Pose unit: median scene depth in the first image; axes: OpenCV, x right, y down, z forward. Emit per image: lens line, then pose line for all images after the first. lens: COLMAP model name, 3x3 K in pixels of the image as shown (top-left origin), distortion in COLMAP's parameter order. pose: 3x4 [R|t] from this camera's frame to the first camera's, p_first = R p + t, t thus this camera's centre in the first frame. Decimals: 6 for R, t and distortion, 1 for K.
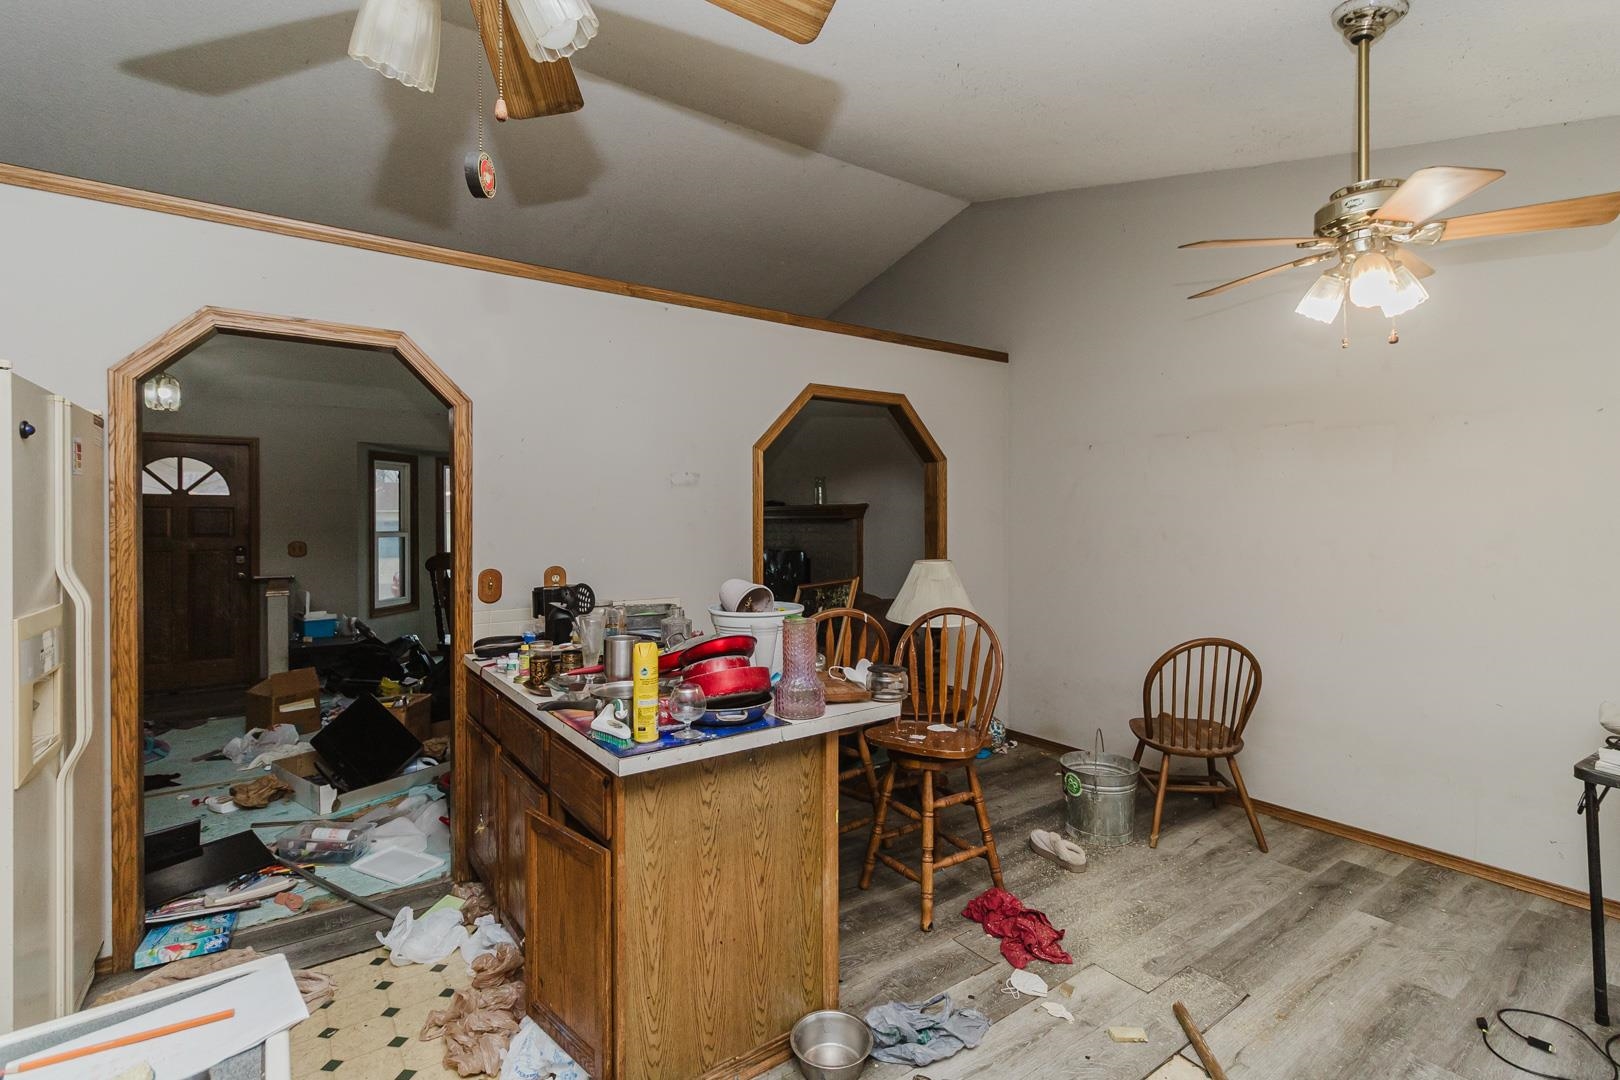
lens RADIAL K [[746.5, 0, 804.6], [0, 746.5, 529.1], [0, 0, 1]] dist [-0.002939, 0.000278]
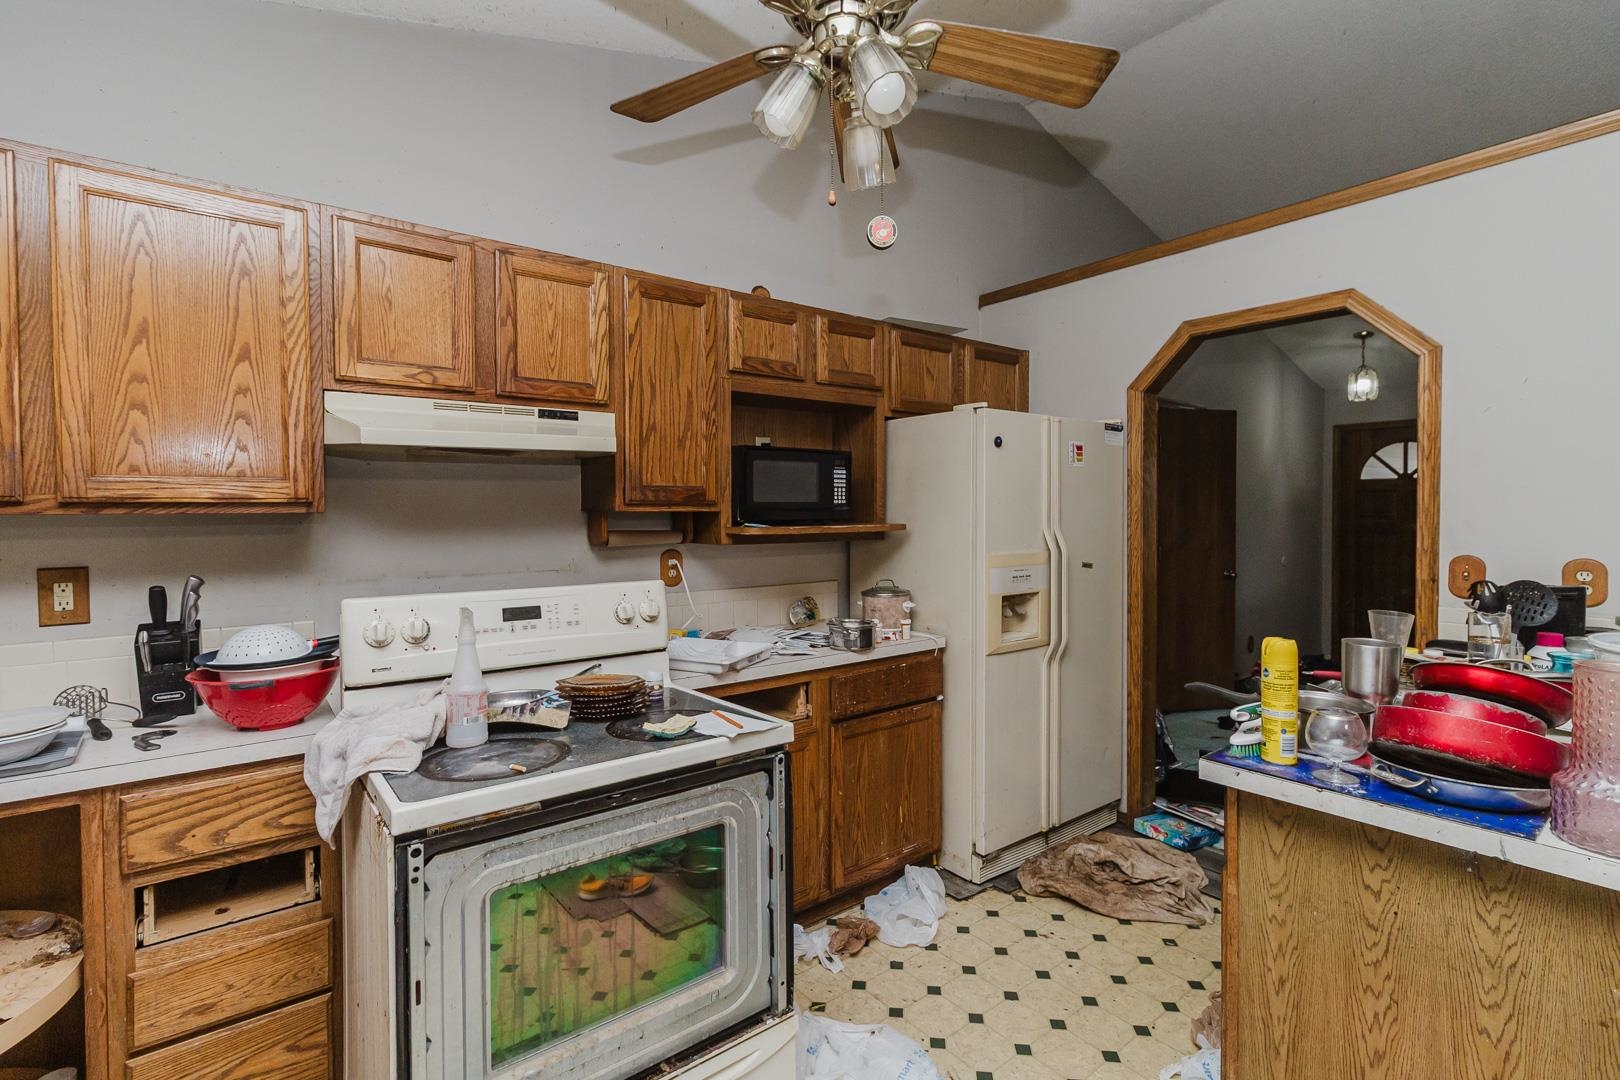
lens RADIAL K [[746.5, 0, 816.3], [0, 746.5, 524.2], [0, 0, 1]] dist [-0.002939, 0.000278]
pose [[0.051815, 0.020265, -0.998451, 0.483226], [-0.008677, 0.999765, 0.019841, 0.016237], [0.998619, 0.007635, 0.051978, 0.409988]]
